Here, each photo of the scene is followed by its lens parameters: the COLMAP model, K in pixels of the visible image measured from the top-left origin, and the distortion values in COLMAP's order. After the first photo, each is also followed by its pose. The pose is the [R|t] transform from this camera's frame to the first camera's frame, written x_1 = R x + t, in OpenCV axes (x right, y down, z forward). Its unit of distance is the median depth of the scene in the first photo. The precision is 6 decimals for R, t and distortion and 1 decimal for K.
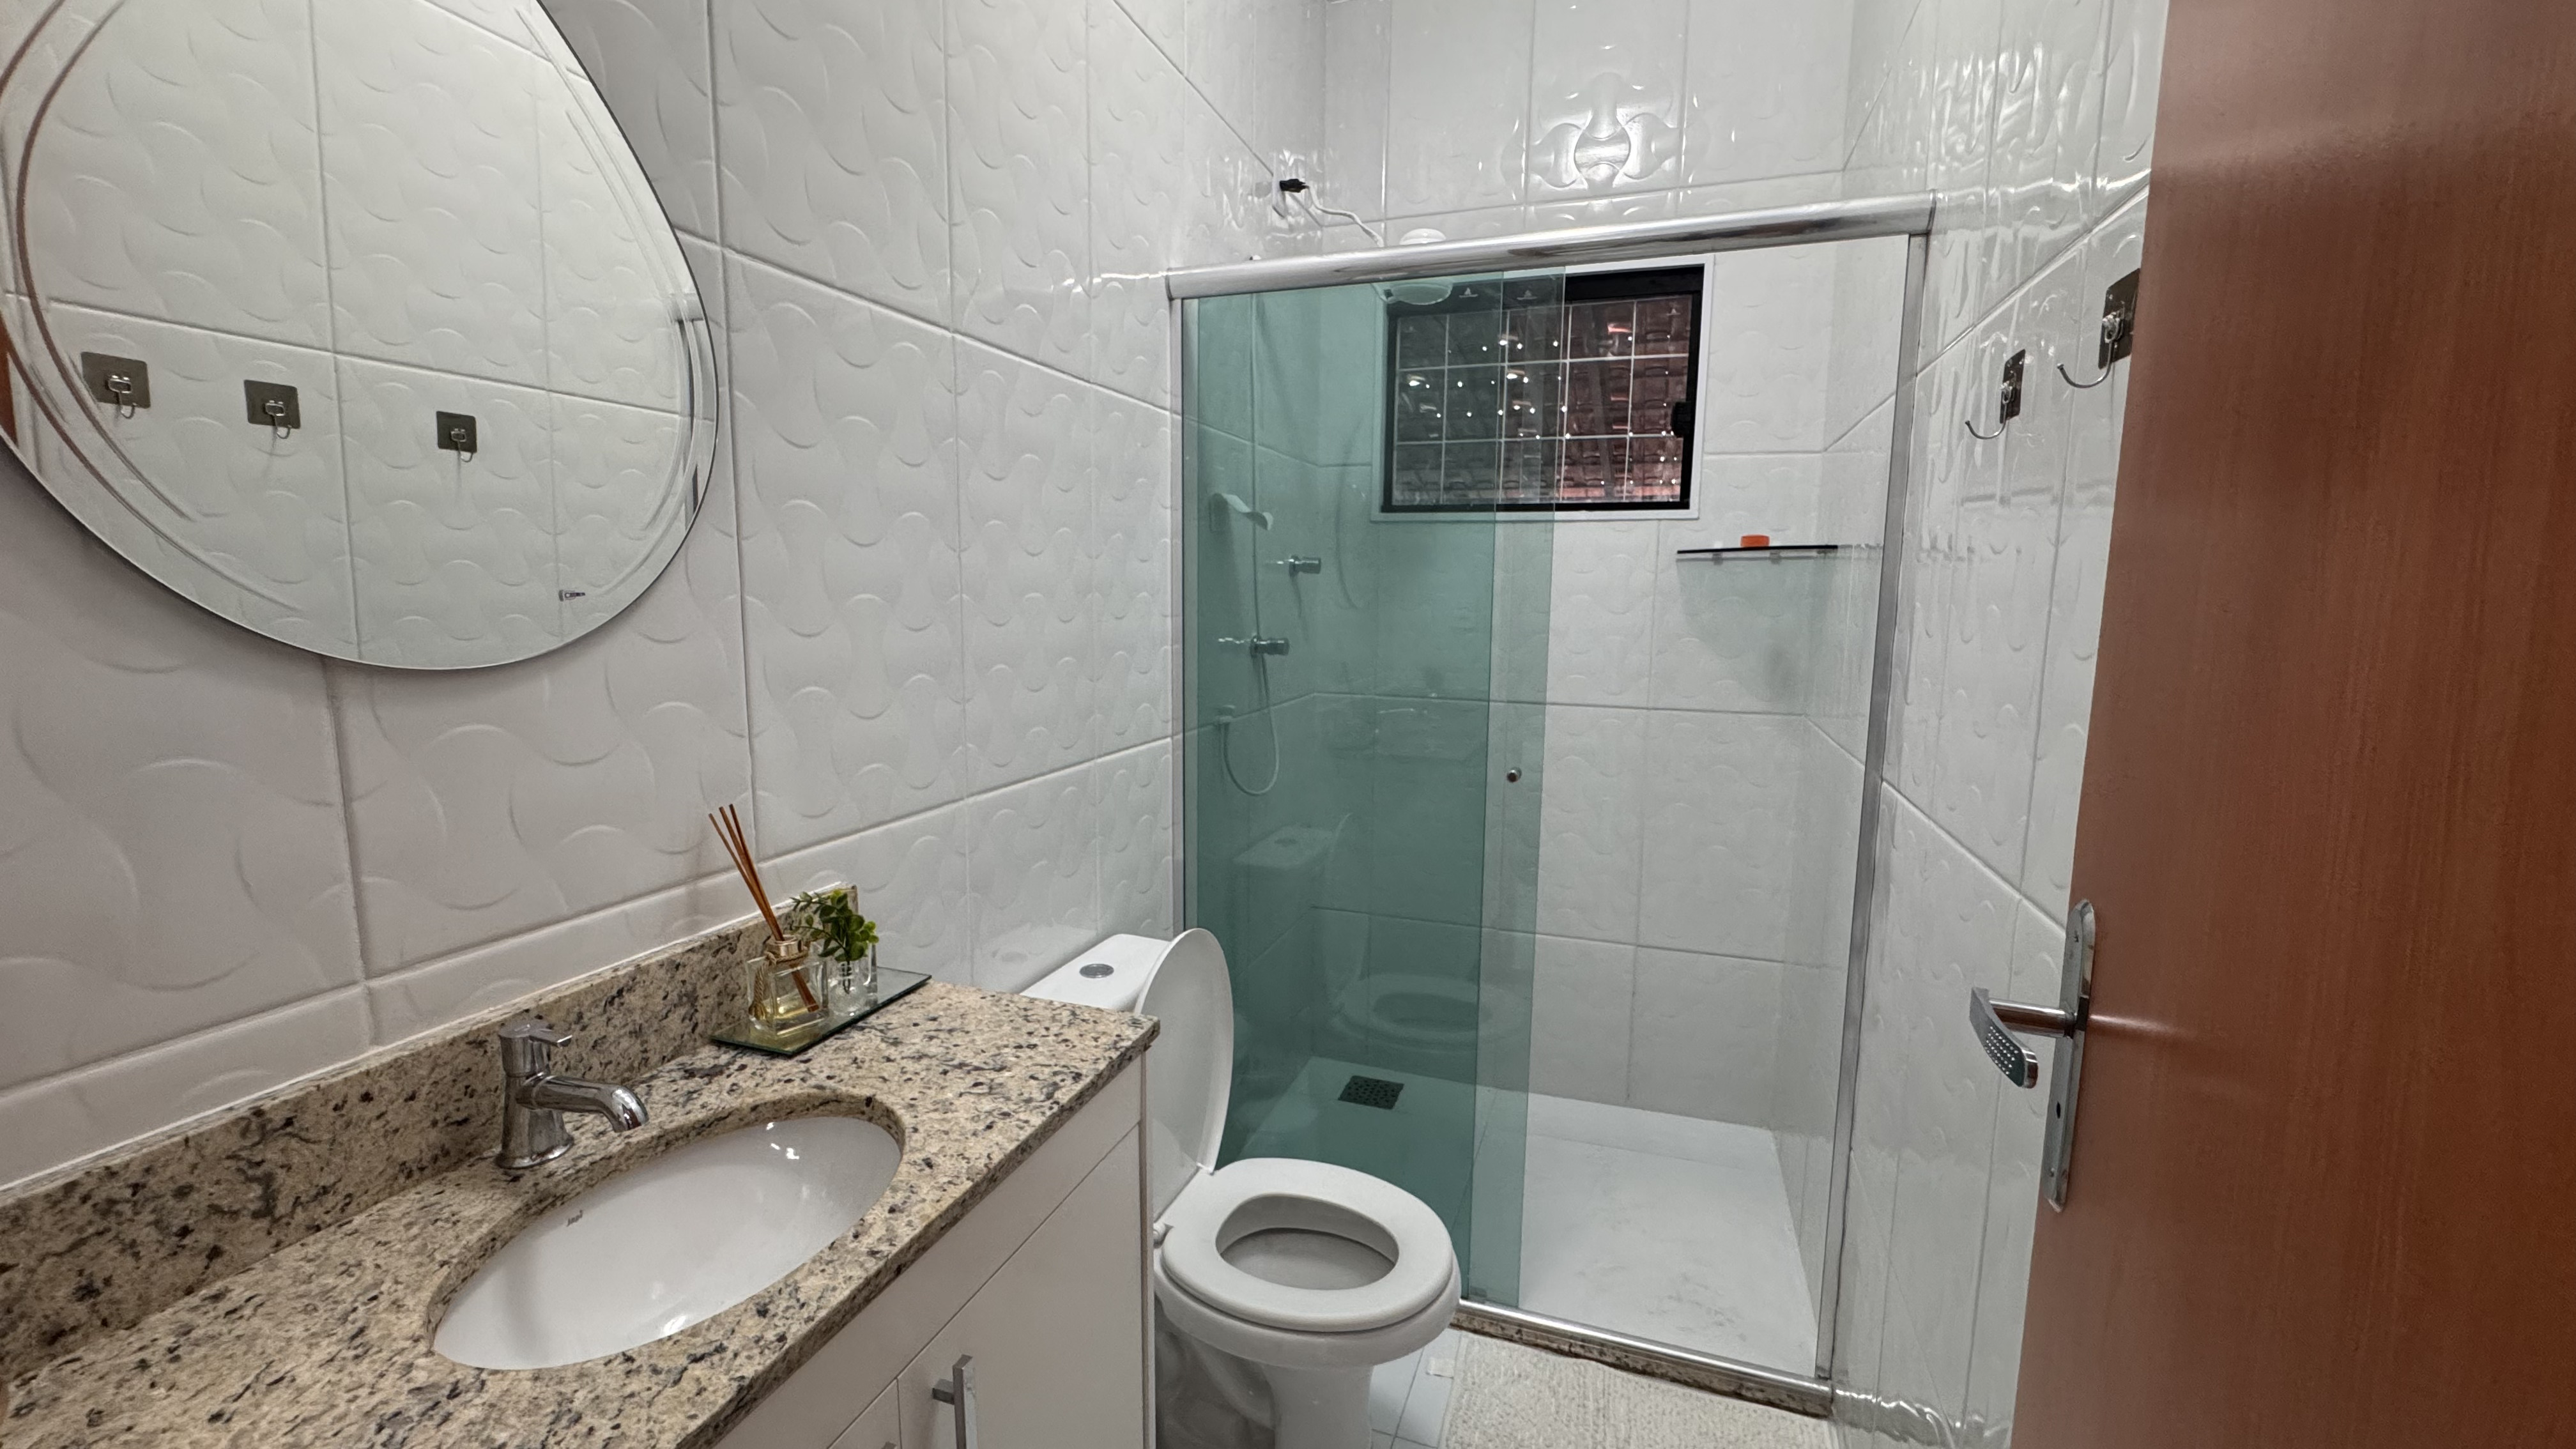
lens RADIAL K [[1038.0, 0, 1289.4], [0, 1038.0, 720.7], [0, 0, 1]] dist [-0.001497, -0.000037]
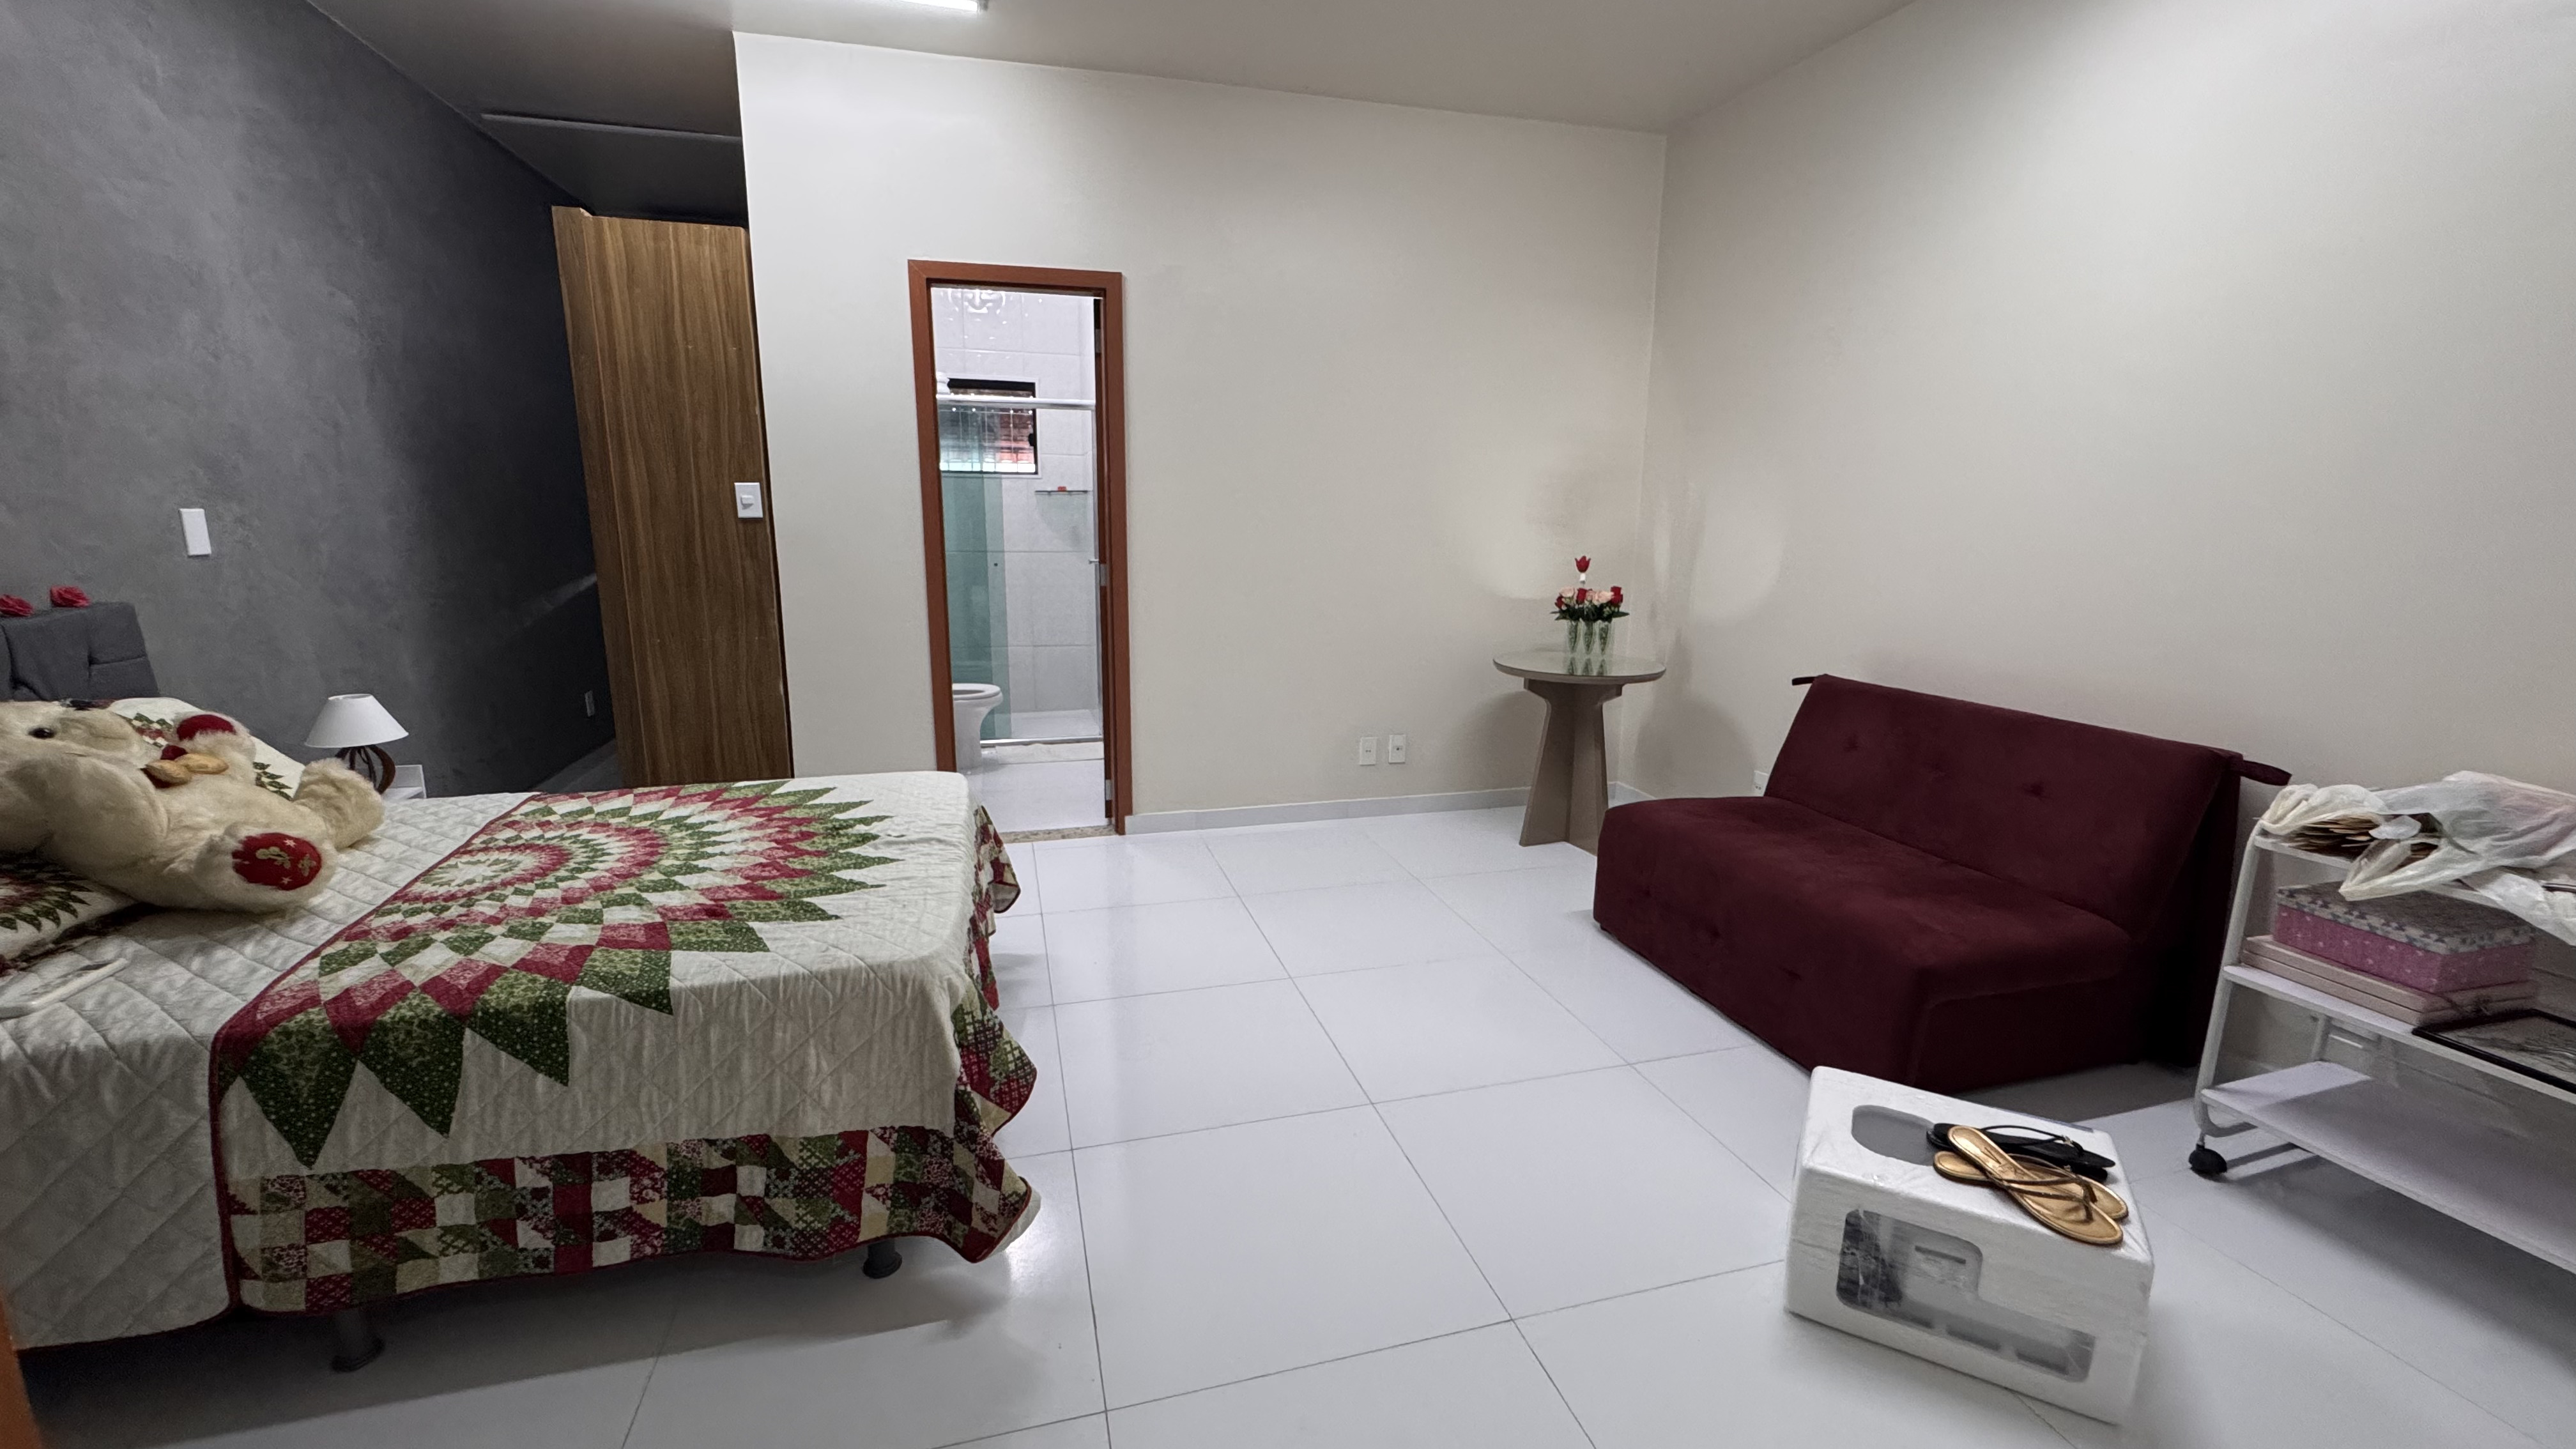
lens RADIAL K [[1038.0, 0, 1284.8], [0, 1038.0, 719.7], [0, 0, 1]] dist [-0.001497, -0.000037]
pose [[0.815760, -0.110655, 0.567706, -0.747425], [0.068461, 0.993102, 0.095196, 0.232292], [-0.574324, -0.038791, 0.817709, -1.723905]]
